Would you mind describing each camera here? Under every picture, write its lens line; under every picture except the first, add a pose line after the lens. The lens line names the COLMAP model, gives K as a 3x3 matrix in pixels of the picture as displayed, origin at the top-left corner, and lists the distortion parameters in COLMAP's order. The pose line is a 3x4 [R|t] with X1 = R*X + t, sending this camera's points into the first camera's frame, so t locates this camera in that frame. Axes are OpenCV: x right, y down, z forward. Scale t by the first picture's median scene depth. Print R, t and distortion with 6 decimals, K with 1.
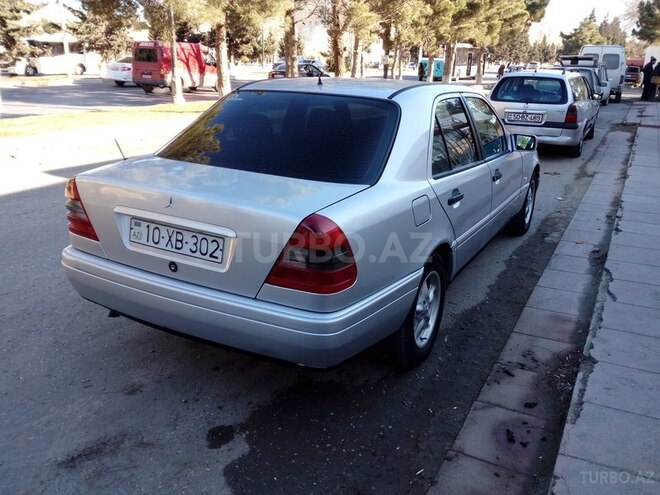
lens RADIAL K [[545.8, 0, 344.1], [0, 545.8, 234.3], [0, 0, 1]] dist [0.063390, -0.106572]
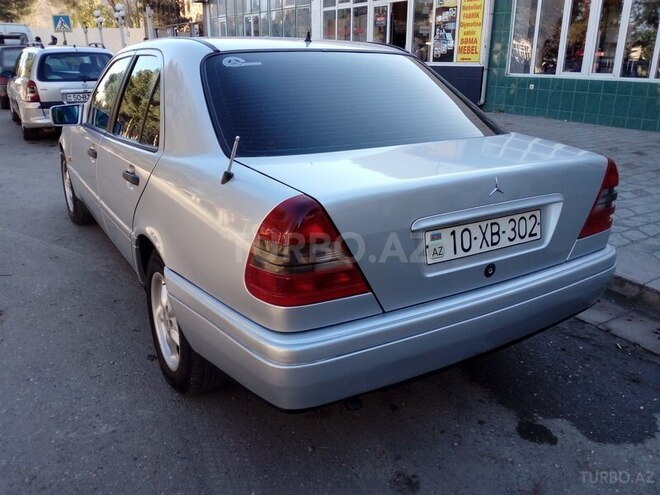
lens RADIAL K [[545.8, 0, 336.3], [0, 545.8, 241.5], [0, 0, 1]] dist [0.063390, -0.106572]
pose [[0.495400, -0.303169, 0.814044, -0.988541], [0.270647, 0.944344, 0.186989, -0.173167], [-0.825427, 0.127684, 0.549879, 0.720301]]
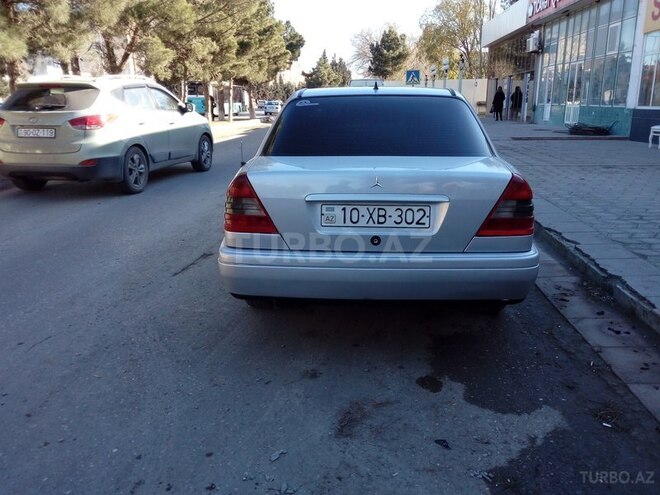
lens RADIAL K [[545.8, 0, 336.7], [0, 545.8, 228.8], [0, 0, 1]] dist [0.063390, -0.106572]
pose [[0.905210, -0.124584, 0.406292, -0.800942], [0.154754, 0.987055, -0.042121, 0.067291], [-0.395785, 0.101004, 0.912772, 0.009155]]
